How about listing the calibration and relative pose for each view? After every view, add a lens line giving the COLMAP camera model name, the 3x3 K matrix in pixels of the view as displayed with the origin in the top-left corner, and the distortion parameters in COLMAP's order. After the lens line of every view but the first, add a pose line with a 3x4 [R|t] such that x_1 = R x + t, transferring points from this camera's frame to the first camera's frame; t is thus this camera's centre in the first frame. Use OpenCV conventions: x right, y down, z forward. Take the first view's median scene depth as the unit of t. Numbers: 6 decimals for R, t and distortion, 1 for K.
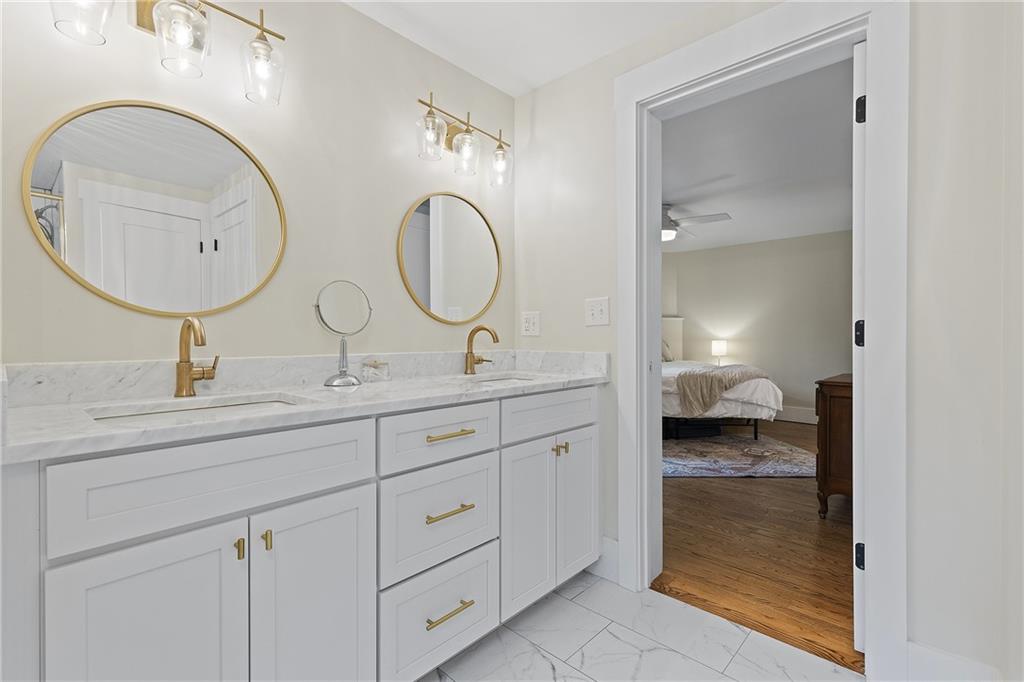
lens RADIAL K [[467.3, 0, 512.2], [0, 467.3, 338.2], [0, 0, 1]] dist [0.009960, -0.000729]
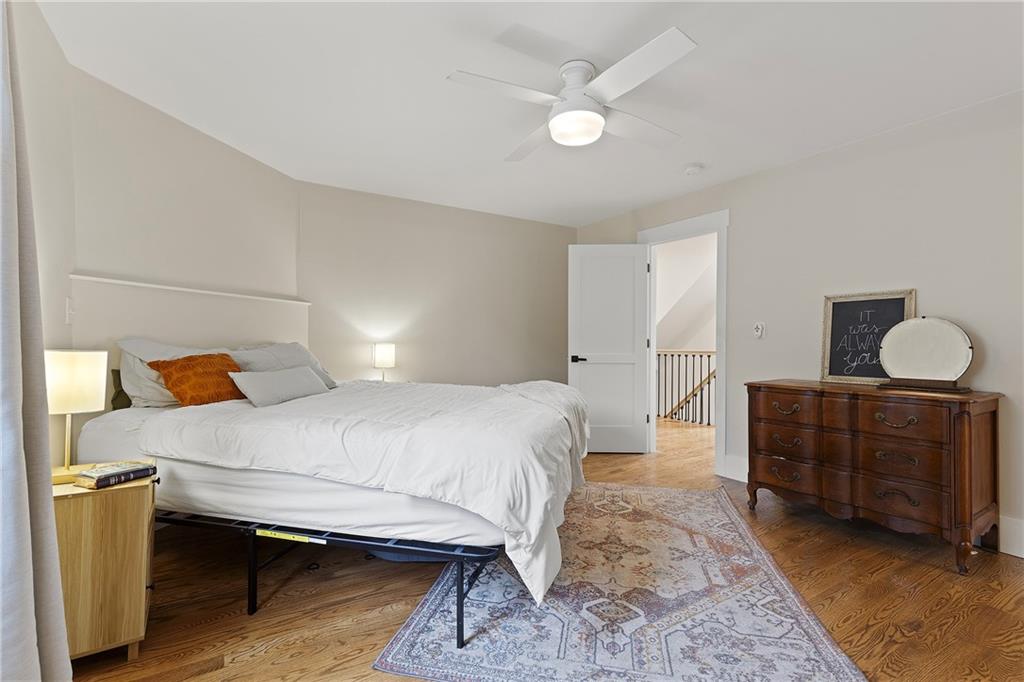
lens RADIAL K [[467.3, 0, 512.7], [0, 467.3, 338.8], [0, 0, 1]] dist [0.009960, -0.000729]
pose [[0.245814, 0.008629, 0.969279, -0.179163], [0.001798, 0.999955, -0.009358, 0.007544], [-0.969315, 0.004044, 0.245787, 1.066637]]
